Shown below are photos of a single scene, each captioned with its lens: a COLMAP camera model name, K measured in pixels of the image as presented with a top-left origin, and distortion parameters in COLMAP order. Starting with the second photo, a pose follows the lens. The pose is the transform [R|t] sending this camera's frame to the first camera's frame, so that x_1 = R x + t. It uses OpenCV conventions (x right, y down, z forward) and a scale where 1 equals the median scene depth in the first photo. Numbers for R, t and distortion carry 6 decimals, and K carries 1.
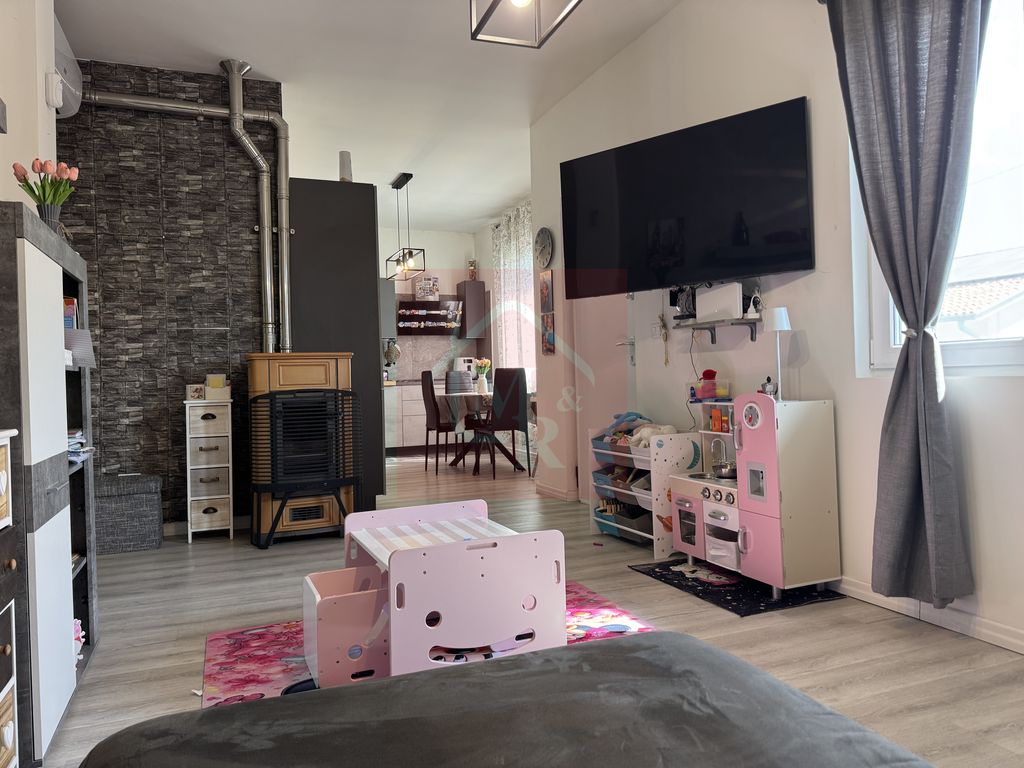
lens RADIAL K [[705.8, 0, 526.3], [0, 705.8, 385.0], [0, 0, 1]] dist [0.028602, -0.063316]
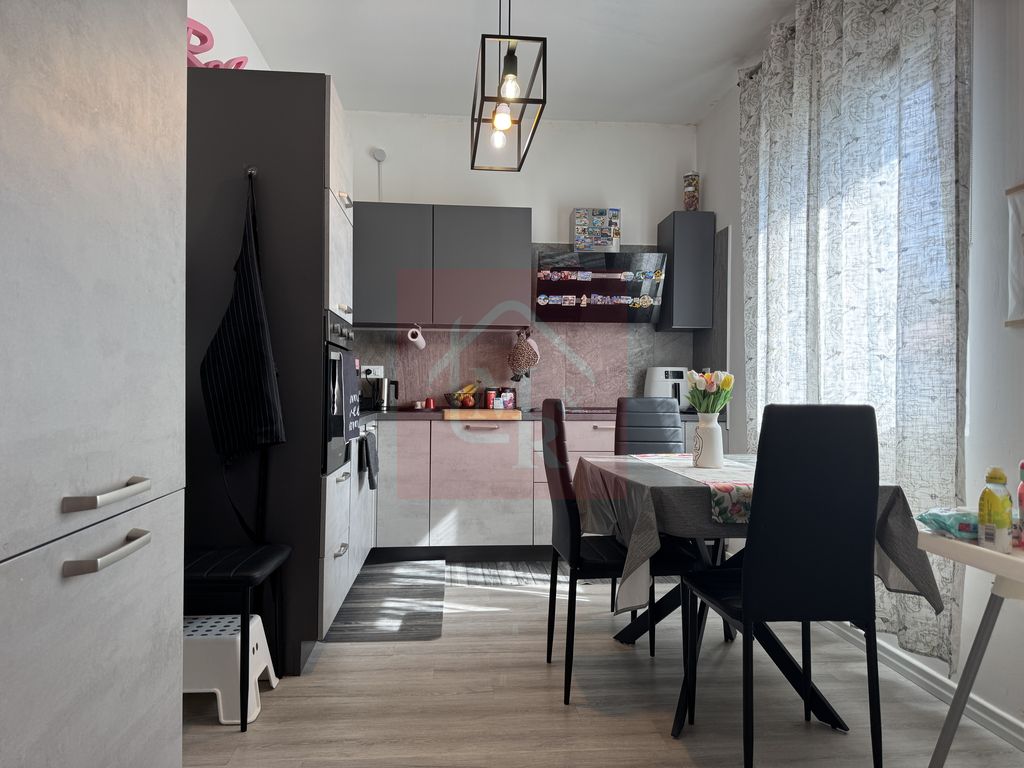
lens RADIAL K [[716.8, 0, 513.0], [0, 716.8, 378.8], [0, 0, 1]] dist [0.121040, -0.158514]
pose [[0.951449, 0.028480, -0.306487, -0.074409], [-0.036127, 0.999161, -0.019304, -0.035909], [0.305680, 0.029439, 0.951679, 1.022323]]
